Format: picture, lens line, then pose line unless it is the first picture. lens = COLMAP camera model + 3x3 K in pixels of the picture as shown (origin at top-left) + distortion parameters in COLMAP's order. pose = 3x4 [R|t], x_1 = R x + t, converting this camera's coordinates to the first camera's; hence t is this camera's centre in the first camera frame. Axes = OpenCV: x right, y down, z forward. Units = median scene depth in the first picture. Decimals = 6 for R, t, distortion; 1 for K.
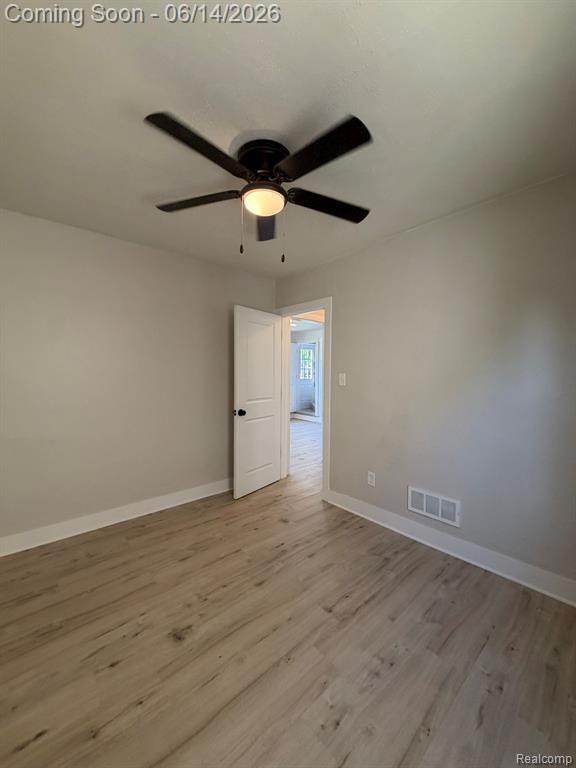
lens RADIAL K [[309.8, 0, 288.0], [0, 309.8, 384.0], [0, 0, 1]] dist [0.001282, 0.000171]
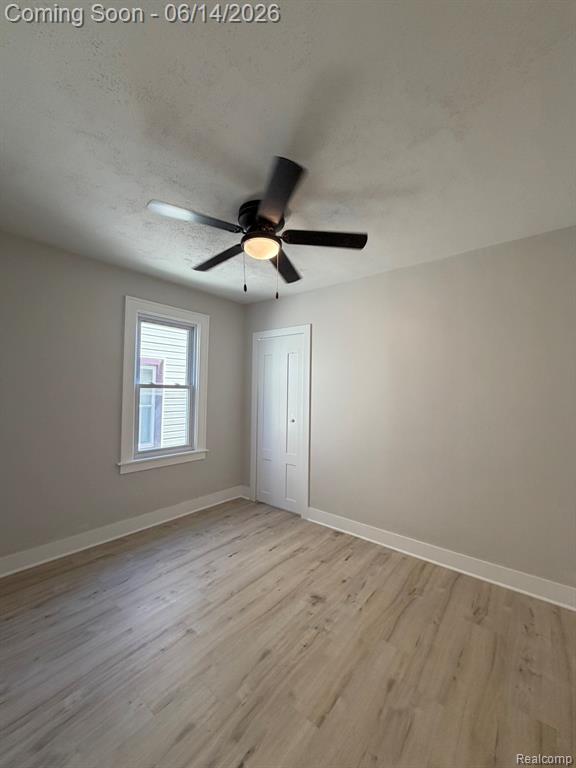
lens RADIAL K [[309.8, 0, 288.0], [0, 309.8, 384.0], [0, 0, 1]] dist [0.001282, 0.000171]
pose [[-0.986436, -0.024362, -0.162327, 0.001194], [-0.026974, 0.999539, 0.013902, -0.095403], [0.161914, 0.018092, -0.986639, 2.076228]]
